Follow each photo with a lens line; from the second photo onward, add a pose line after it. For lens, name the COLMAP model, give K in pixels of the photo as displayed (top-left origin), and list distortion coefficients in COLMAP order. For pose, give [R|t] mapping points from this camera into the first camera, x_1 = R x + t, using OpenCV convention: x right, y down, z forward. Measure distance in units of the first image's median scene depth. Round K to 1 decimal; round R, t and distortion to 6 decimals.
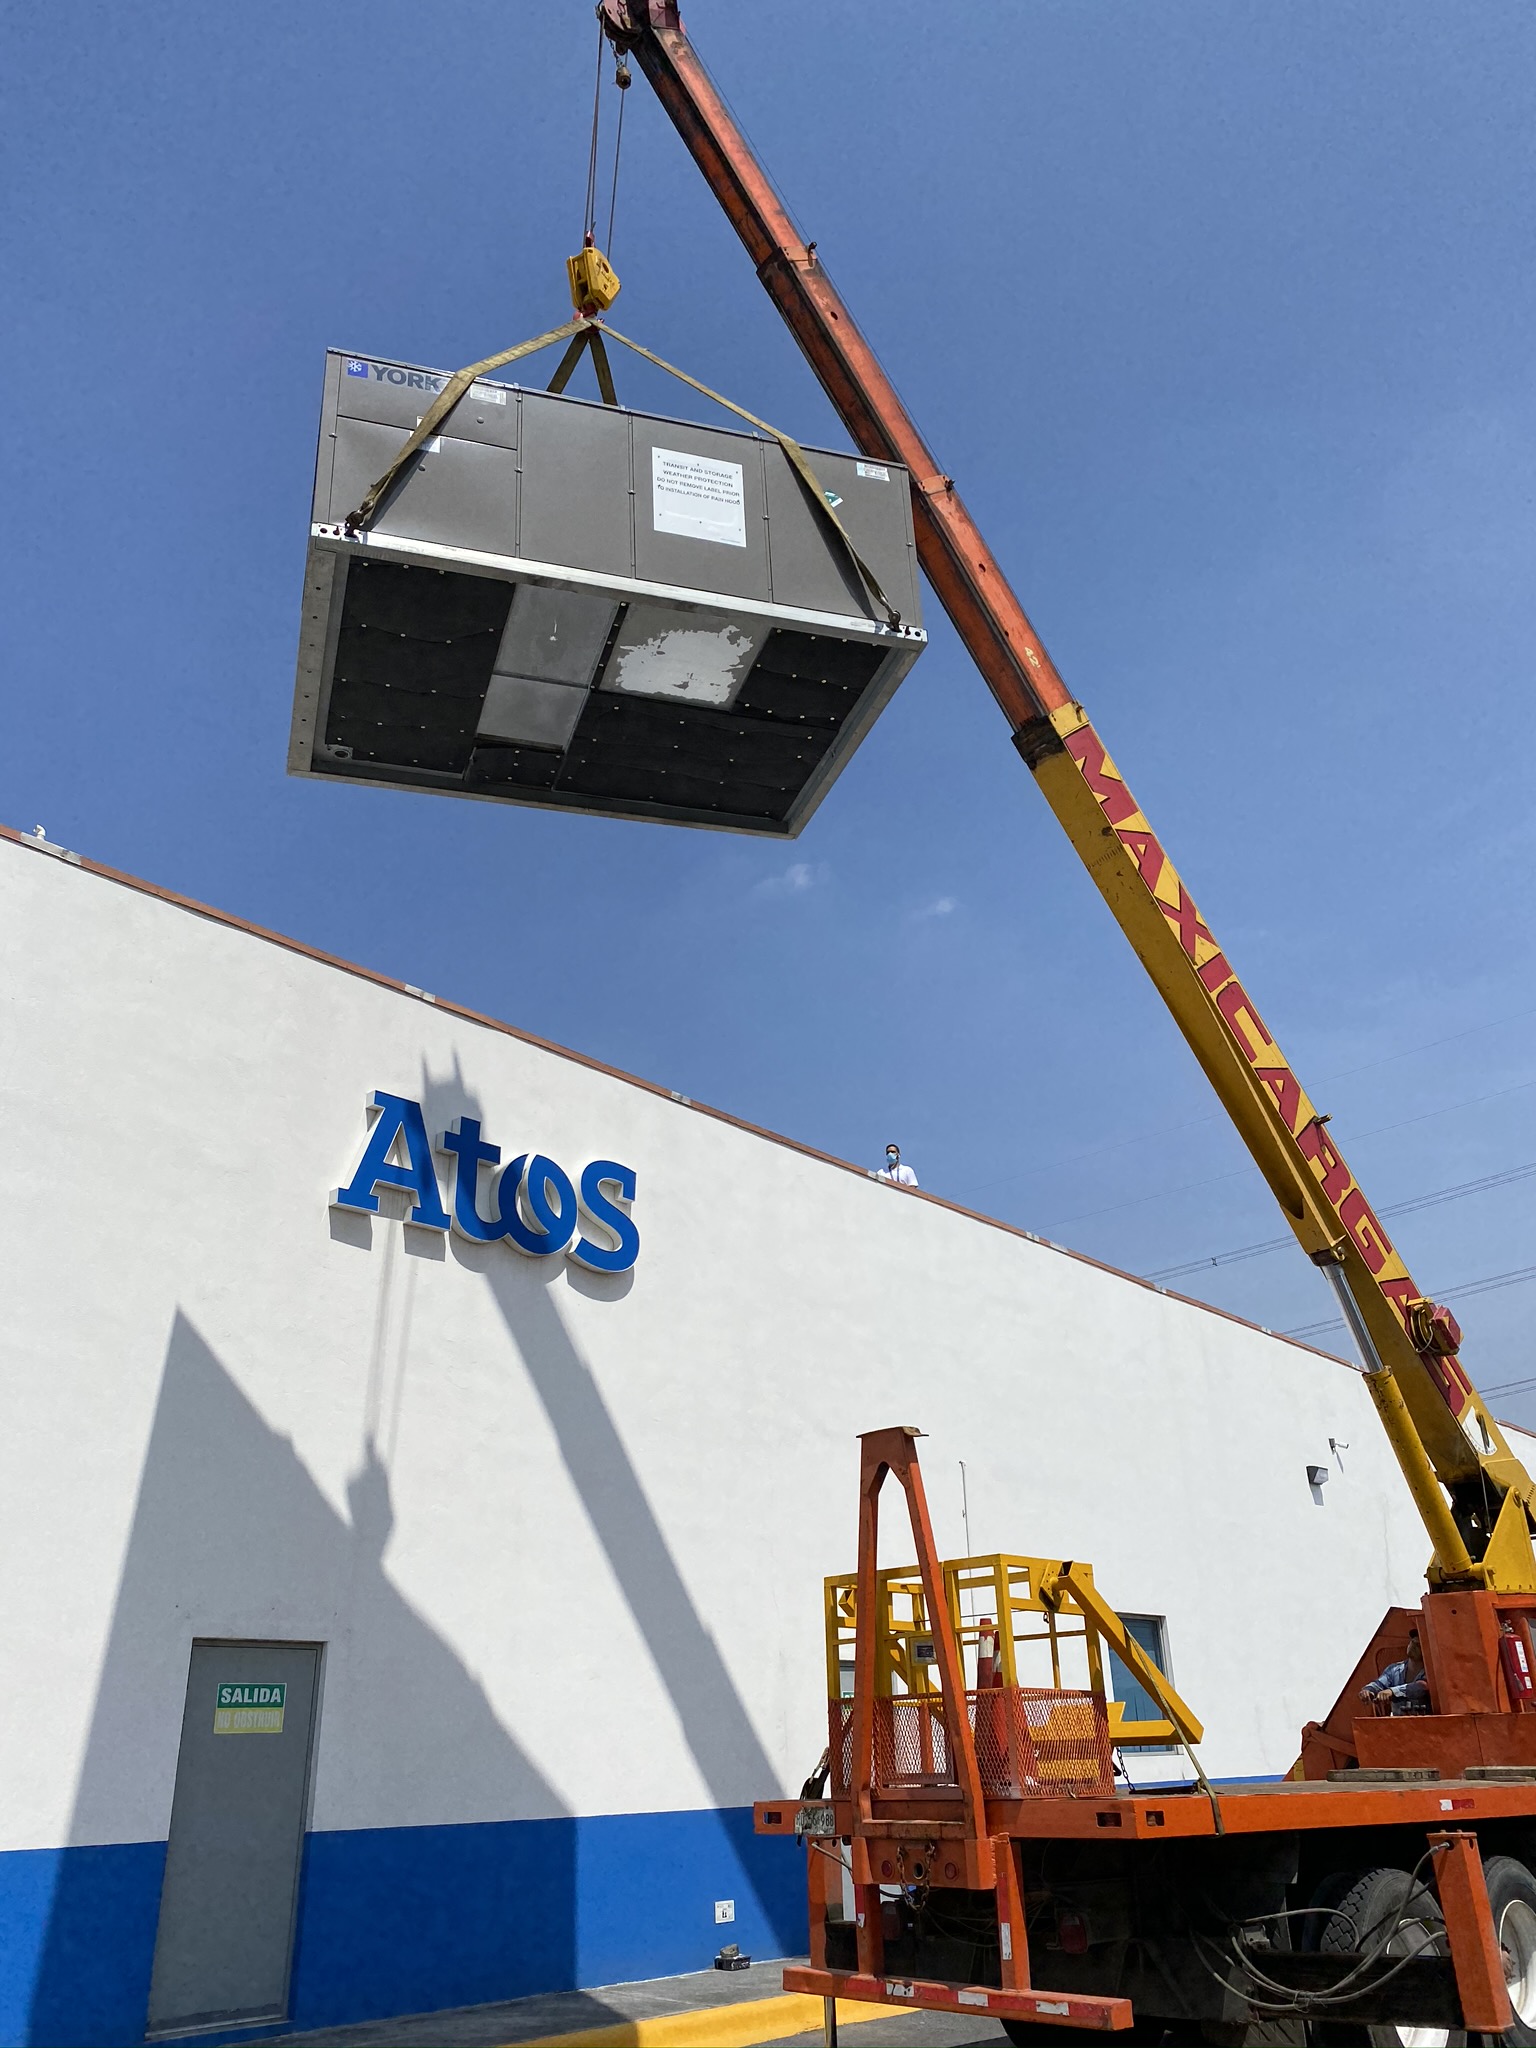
lens RADIAL K [[1603.7, 0, 771.1], [0, 1603.7, 1011.7], [0, 0, 1]] dist [-0.010510, 0.007832]
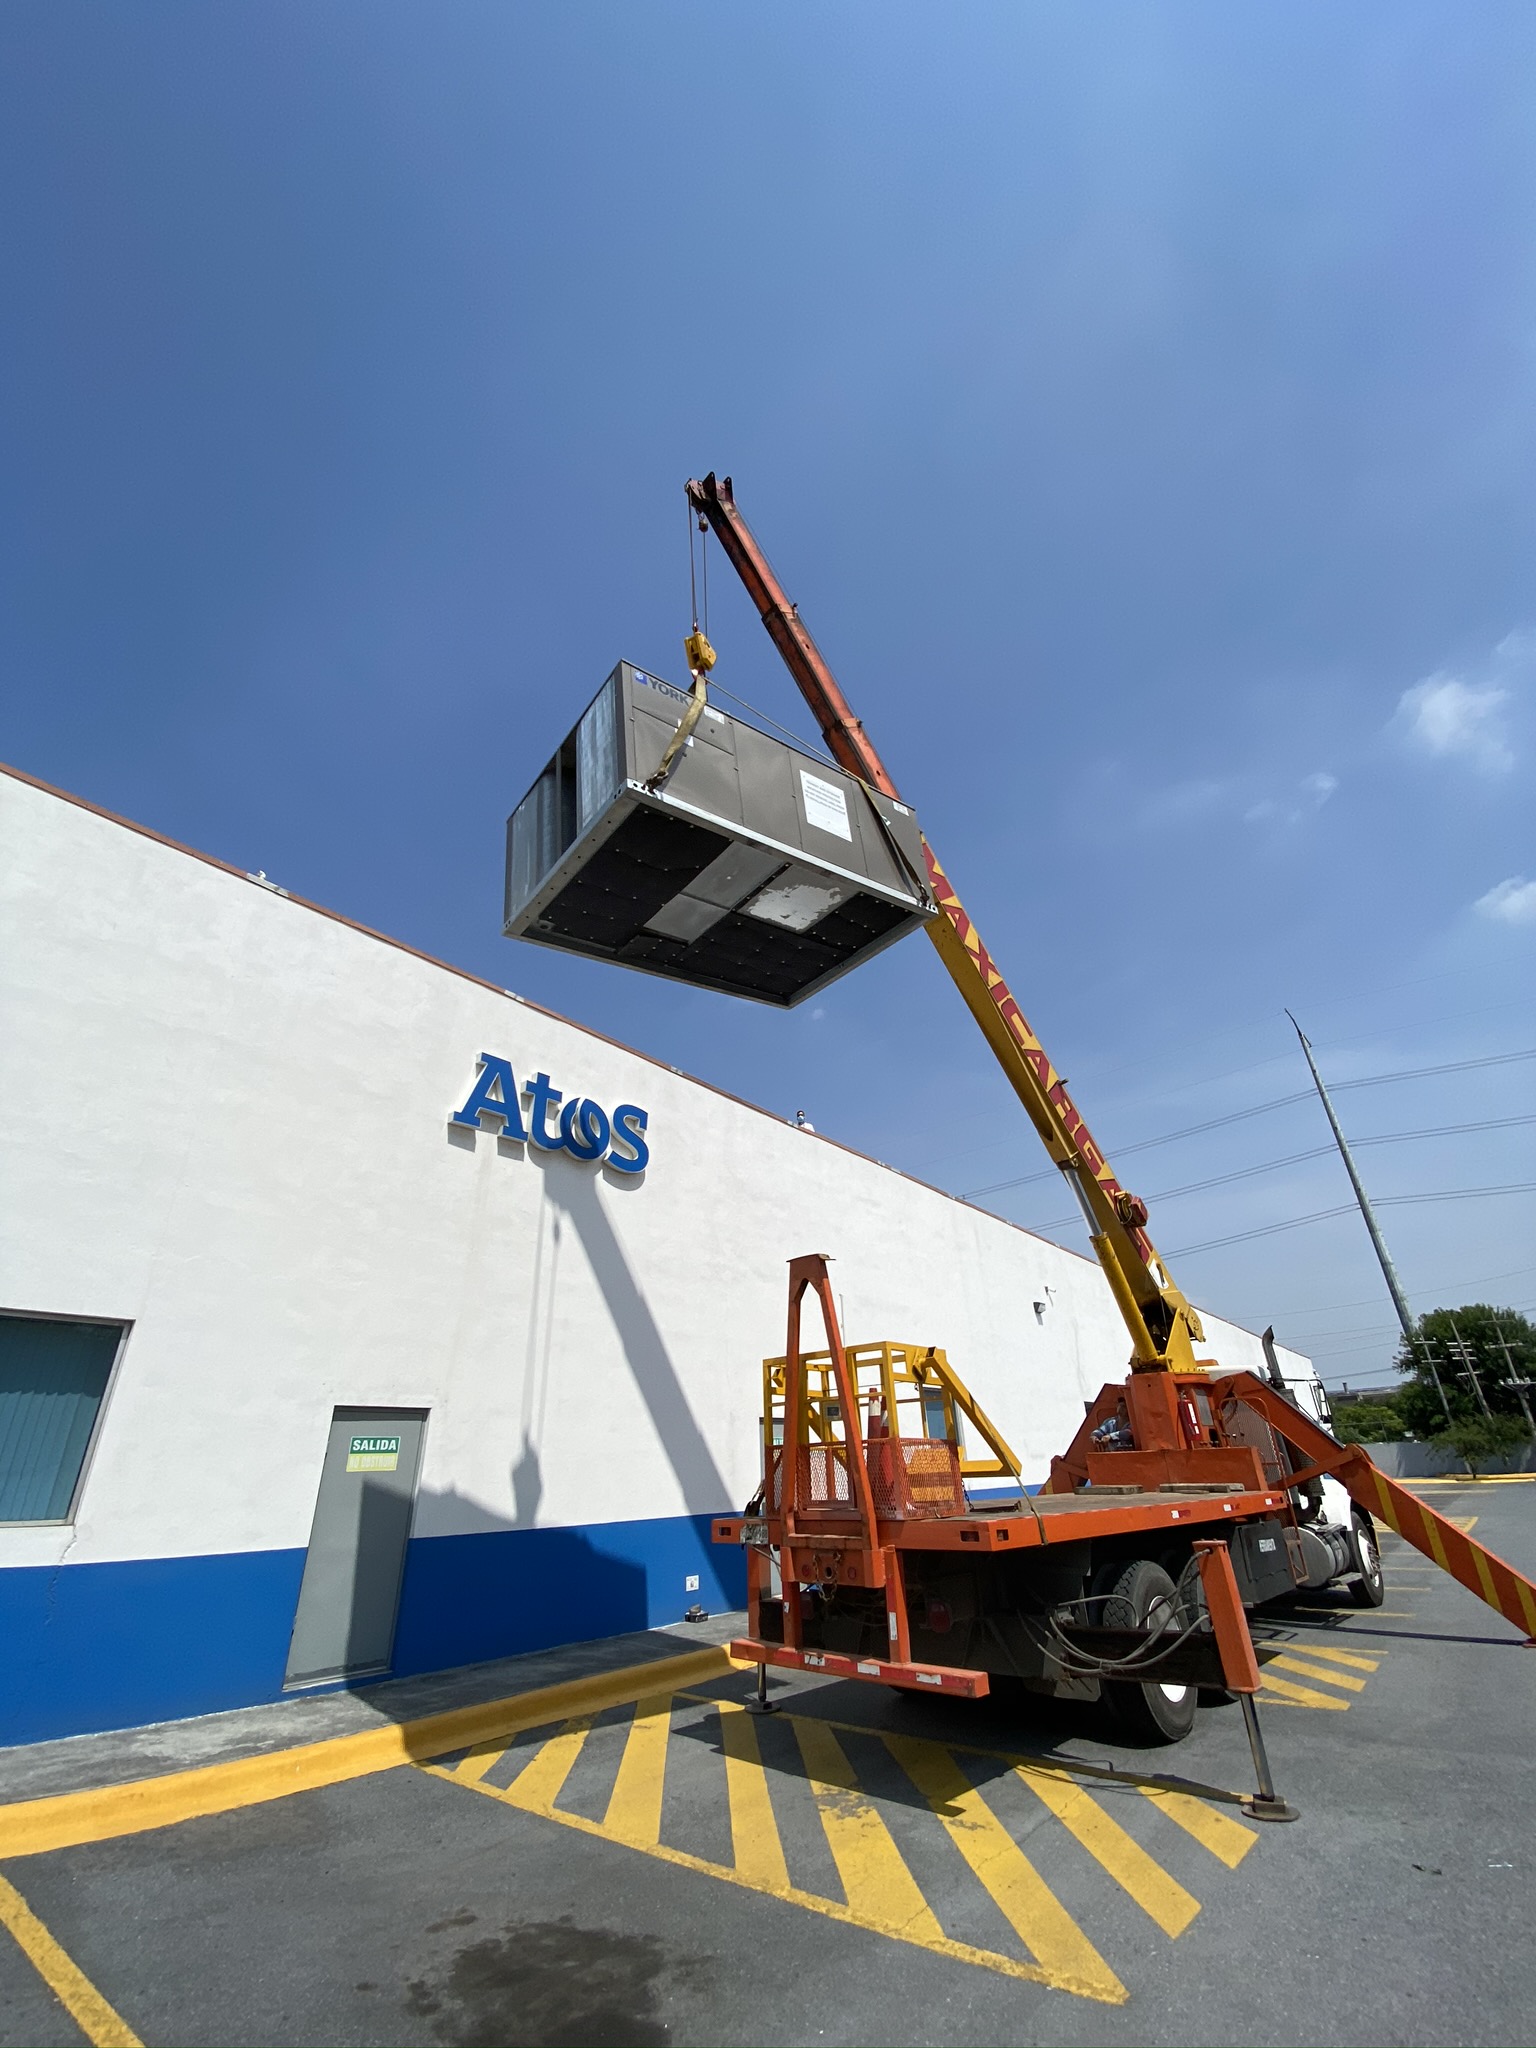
lens RADIAL K [[838.1, 0, 771.9], [0, 838.1, 1025.2], [0, 0, 1]] dist [0.001859, -0.005191]
pose [[0.998684, 0.016427, 0.048580, -0.000658], [-0.013832, 0.998484, -0.053268, 0.064027], [-0.049381, 0.052526, 0.997398, 0.158963]]
